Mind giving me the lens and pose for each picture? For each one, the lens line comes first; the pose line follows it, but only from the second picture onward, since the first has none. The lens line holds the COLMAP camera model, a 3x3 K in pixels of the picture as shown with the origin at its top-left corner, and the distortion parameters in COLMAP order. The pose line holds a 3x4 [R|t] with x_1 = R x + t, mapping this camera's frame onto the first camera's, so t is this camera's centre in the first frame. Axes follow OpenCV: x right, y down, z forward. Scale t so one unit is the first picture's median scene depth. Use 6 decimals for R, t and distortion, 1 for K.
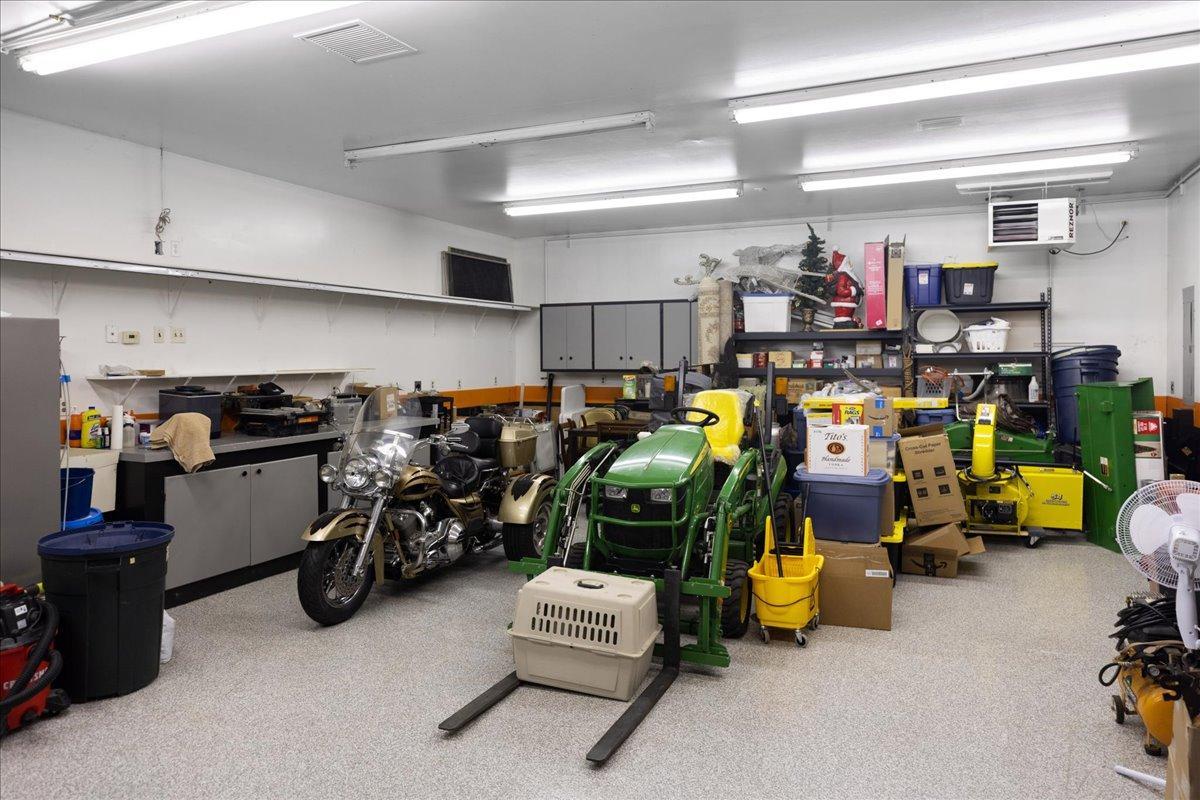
lens RADIAL K [[825.5, 0, 600.7], [0, 825.5, 393.1], [0, 0, 1]] dist [0.003262, 0.000140]
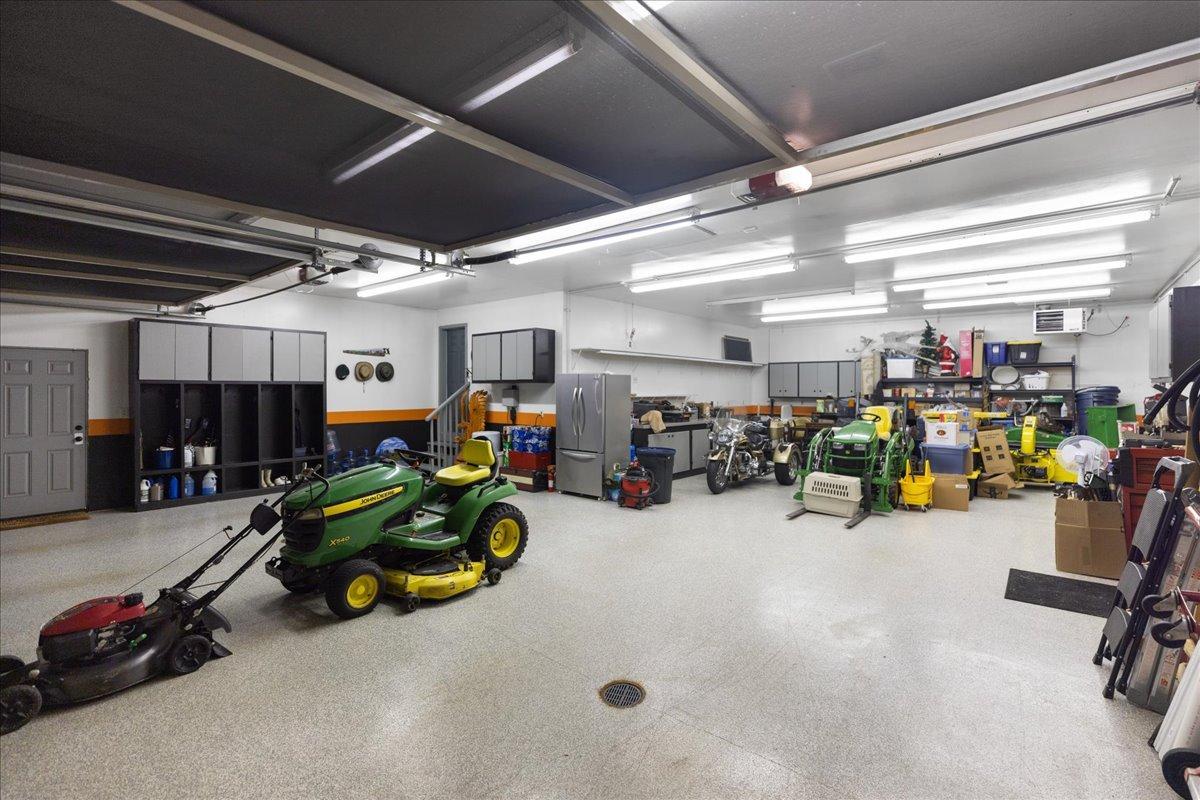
lens RADIAL K [[548.0, 0, 602.4], [0, 548.0, 401.0], [0, 0, 1]] dist [0.000951, 0.000126]
pose [[0.961416, 0.013684, -0.274759, -0.135523], [-0.020434, 0.999555, -0.021720, 0.024602], [0.274340, 0.026496, 0.961268, -0.484641]]
